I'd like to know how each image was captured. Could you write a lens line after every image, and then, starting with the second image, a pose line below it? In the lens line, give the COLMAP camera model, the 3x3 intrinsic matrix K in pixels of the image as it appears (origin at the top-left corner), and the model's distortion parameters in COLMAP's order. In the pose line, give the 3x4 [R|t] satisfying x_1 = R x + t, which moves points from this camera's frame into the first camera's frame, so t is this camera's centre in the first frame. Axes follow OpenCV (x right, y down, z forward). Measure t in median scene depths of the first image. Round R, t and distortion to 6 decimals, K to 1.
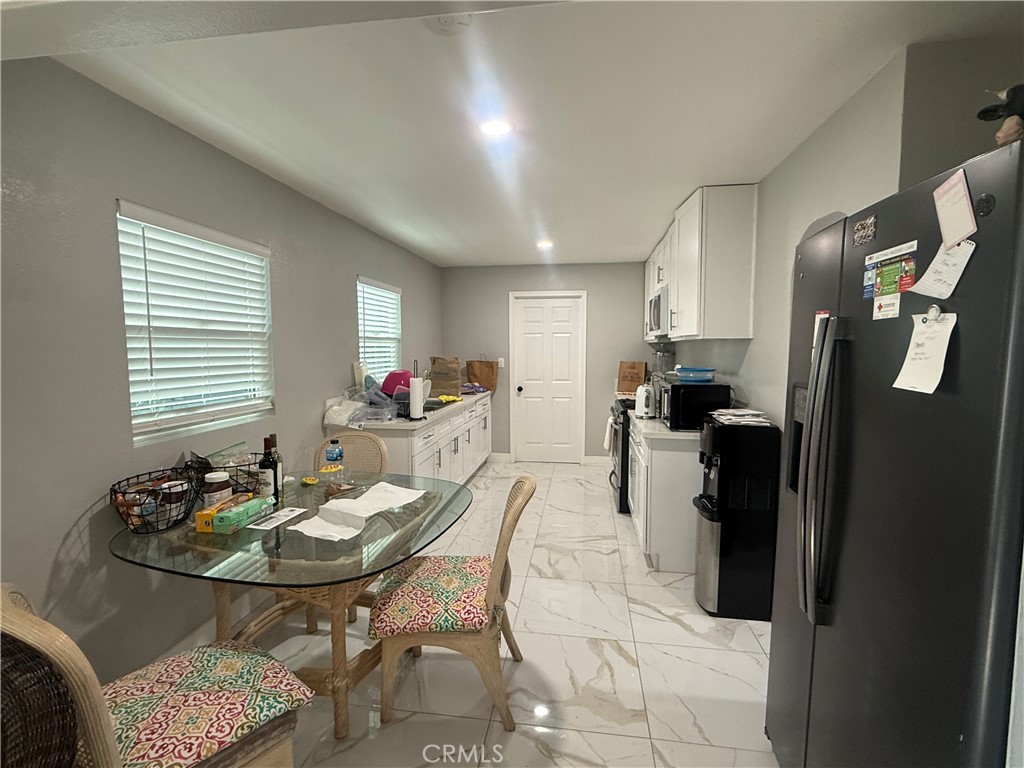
lens RADIAL K [[476.4, 0, 514.3], [0, 476.4, 387.4], [0, 0, 1]] dist [-0.002212, -0.000140]
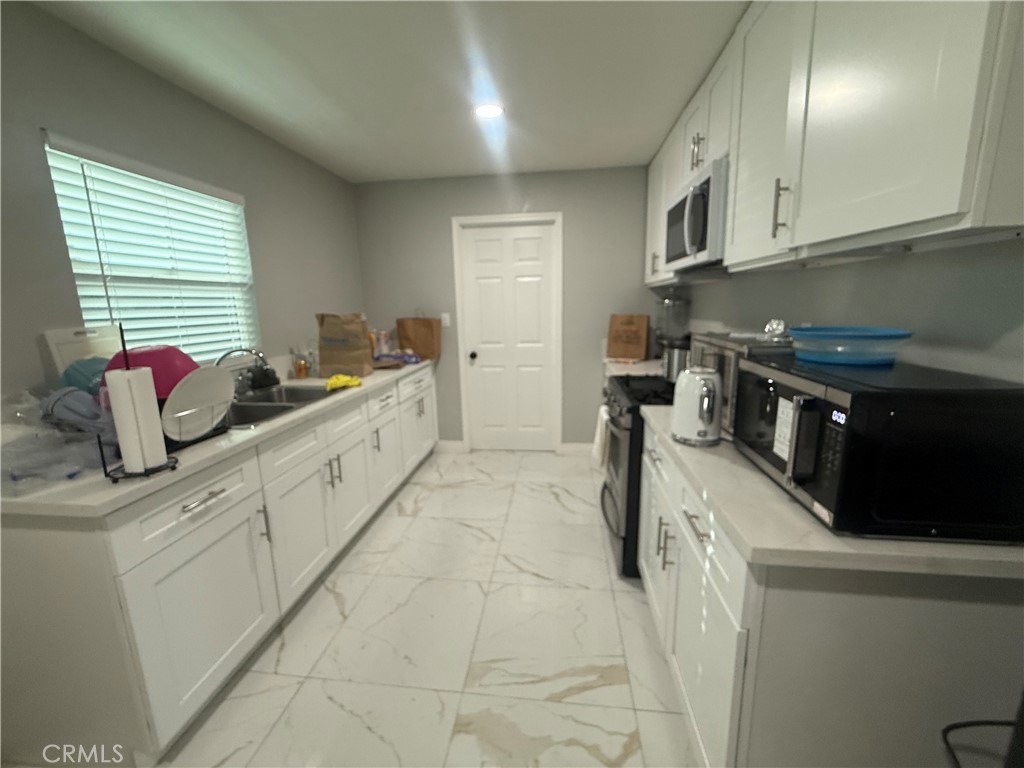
lens RADIAL K [[408.5, 0, 510.2], [0, 408.5, 380.6], [0, 0, 1]] dist [-0.002175, 0.000436]
pose [[0.999453, -0.025458, 0.021108, 0.069823], [0.023172, 0.994491, 0.102230, -0.026851], [-0.023594, -0.101685, 0.994537, 0.465678]]
